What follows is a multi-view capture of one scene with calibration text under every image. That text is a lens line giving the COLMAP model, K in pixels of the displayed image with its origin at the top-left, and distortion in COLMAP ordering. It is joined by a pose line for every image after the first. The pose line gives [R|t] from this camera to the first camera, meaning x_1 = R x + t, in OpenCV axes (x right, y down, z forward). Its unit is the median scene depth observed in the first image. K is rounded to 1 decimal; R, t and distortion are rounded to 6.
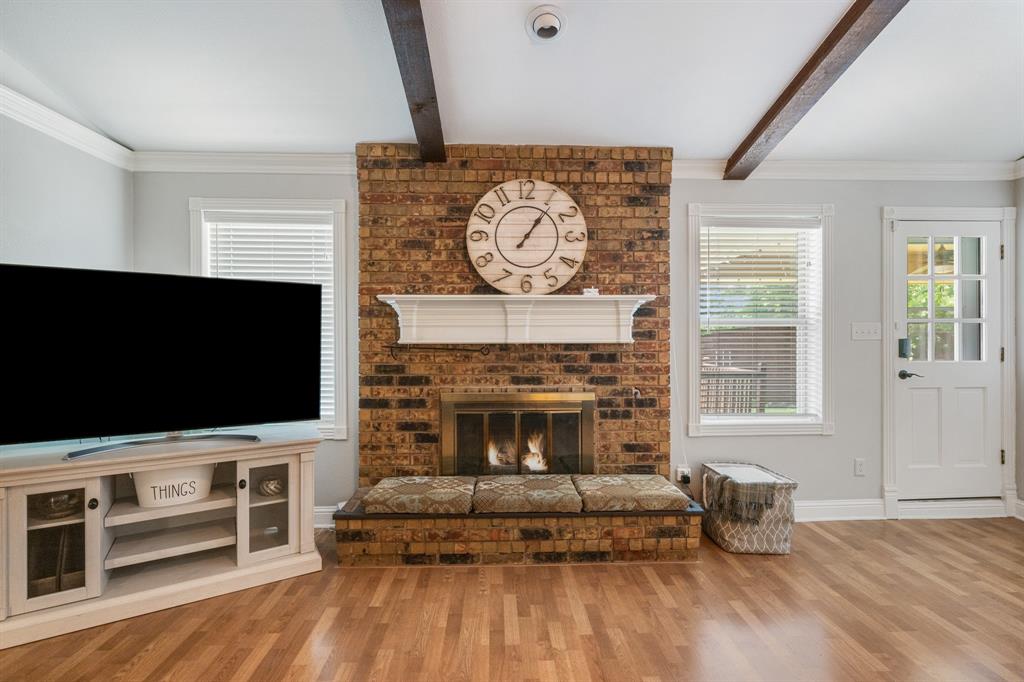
lens RADIAL K [[465.5, 0, 512.2], [0, 465.5, 335.4], [0, 0, 1]] dist [0.002409, -0.000121]
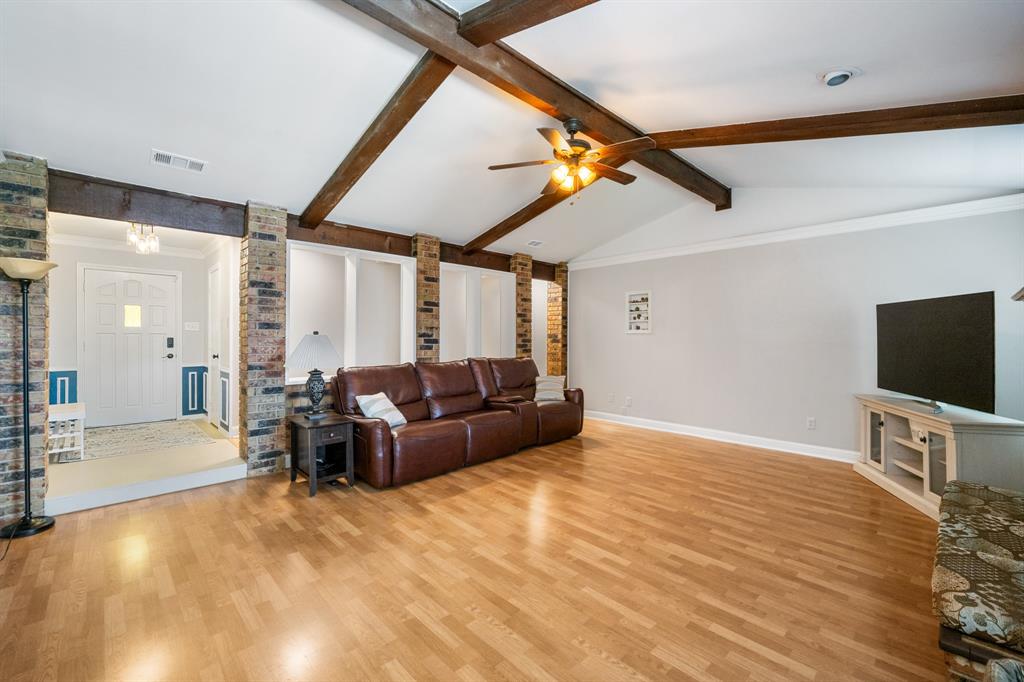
lens RADIAL K [[429.2, 0, 510.3], [0, 429.2, 339.6], [0, 0, 1]] dist [-0.002011, 0.000771]
pose [[-0.747569, 0.001527, -0.664183, 0.992378], [-0.005072, 0.999955, 0.008008, 0.001789], [0.664165, 0.009356, -0.747527, 0.886205]]
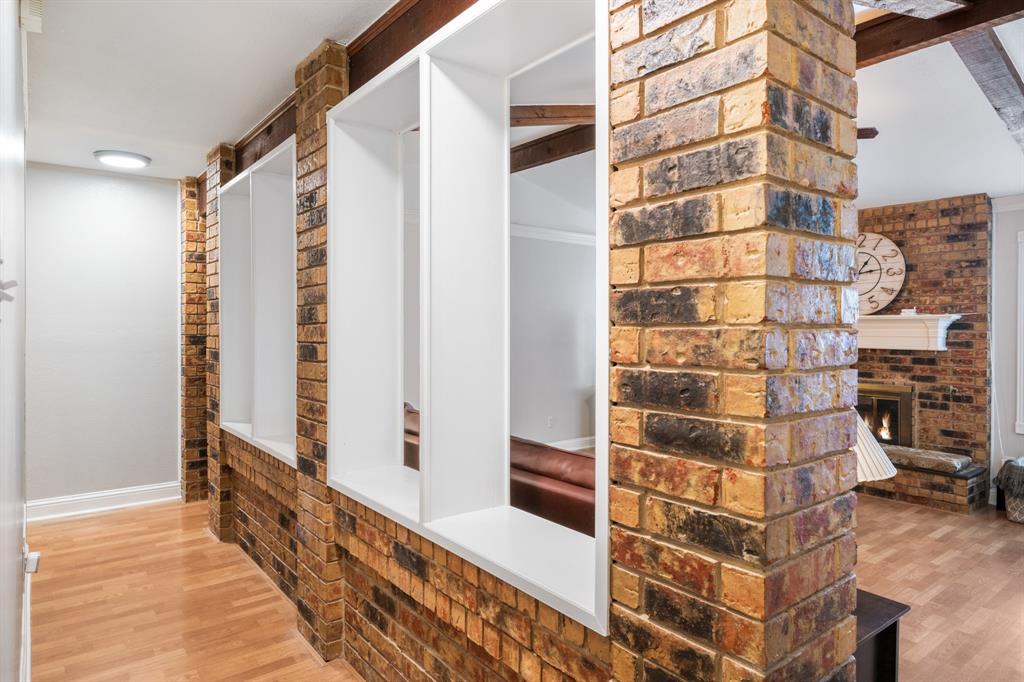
lens RADIAL K [[614.0, 0, 512.3], [0, 614.0, 331.1], [0, 0, 1]] dist [-0.003016, -0.000840]
pose [[0.586397, 0.010479, -0.809956, 0.912994], [-0.007118, 0.999944, 0.007784, -0.041378], [0.809992, 0.001200, 0.586439, -0.946294]]
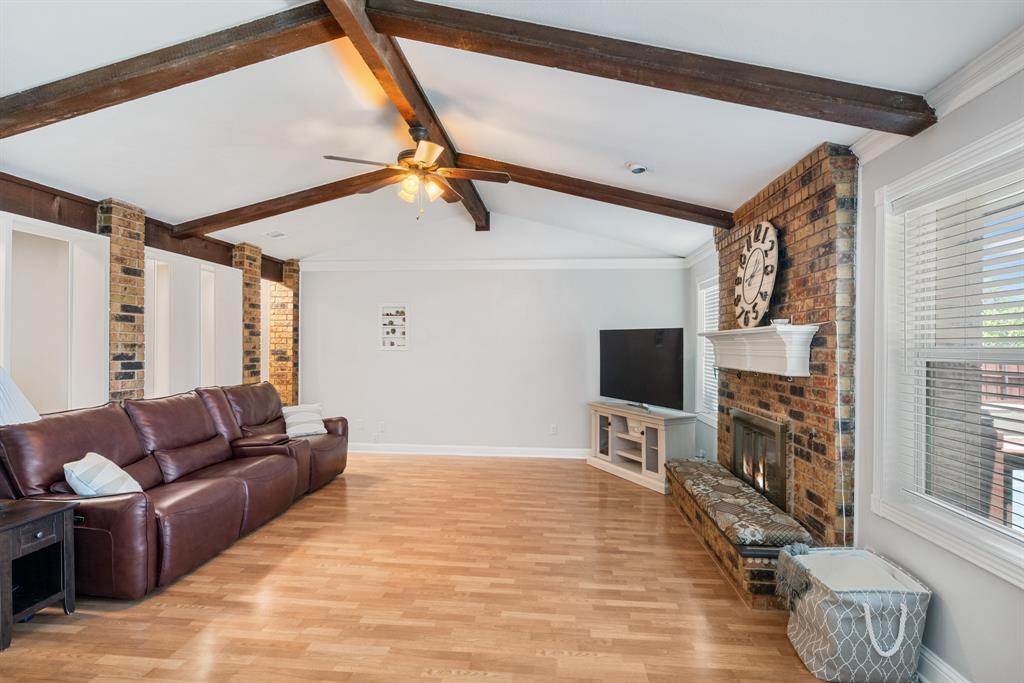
lens RADIAL K [[513.9, 0, 513.7], [0, 513.9, 347.2], [0, 0, 1]] dist [-0.002051, 0.000852]
pose [[-0.126388, 0.002430, -0.991978, 1.296076], [-0.008918, 0.999954, 0.003586, -0.038571], [0.991941, 0.009300, -0.126361, 0.565395]]
